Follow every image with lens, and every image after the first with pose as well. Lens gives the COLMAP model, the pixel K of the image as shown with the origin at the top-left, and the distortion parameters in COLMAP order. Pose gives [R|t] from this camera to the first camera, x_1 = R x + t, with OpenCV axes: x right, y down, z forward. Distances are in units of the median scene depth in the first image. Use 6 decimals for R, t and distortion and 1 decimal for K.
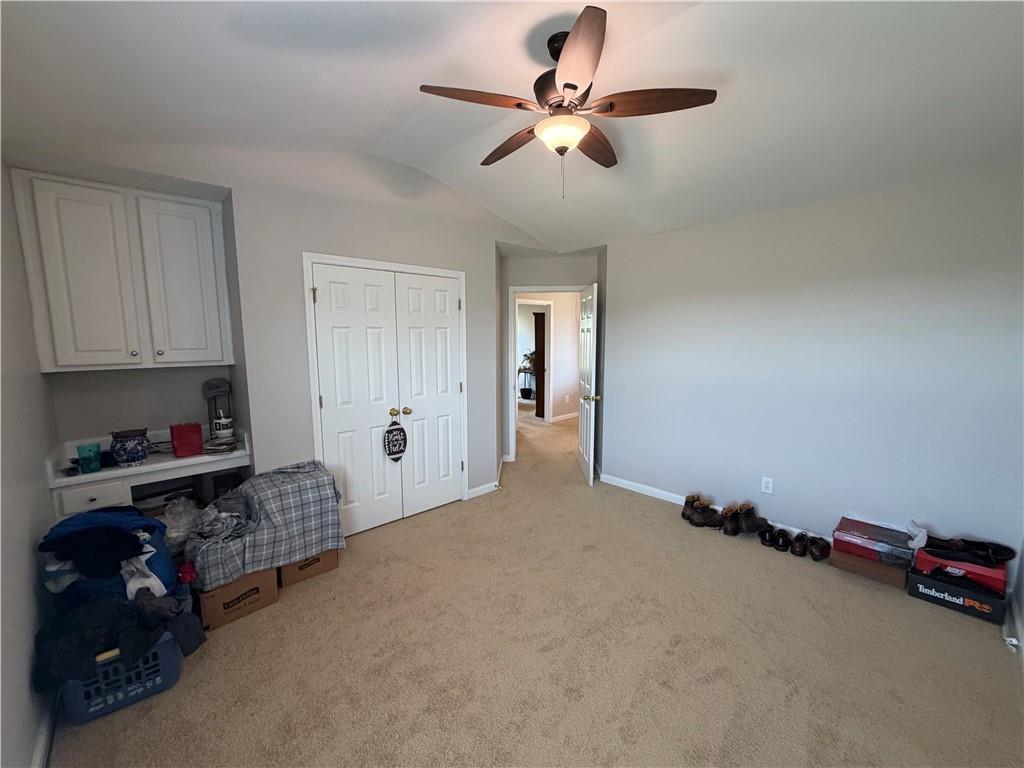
lens RADIAL K [[410.1, 0, 512.0], [0, 410.1, 384.2], [0, 0, 1]] dist [-0.000942, -0.000151]
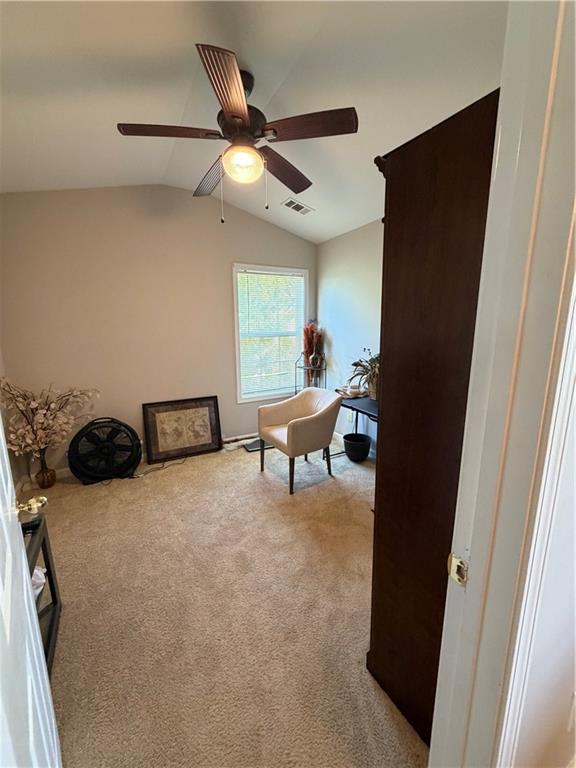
lens RADIAL K [[307.6, 0, 288.4], [0, 307.6, 384.6], [0, 0, 1]] dist [-0.000942, -0.000151]
pose [[0.970596, 0.043596, -0.236734, 0.039138], [-0.028583, 0.997378, 0.066483, -0.067552], [0.239011, -0.057761, 0.969297, 0.668075]]
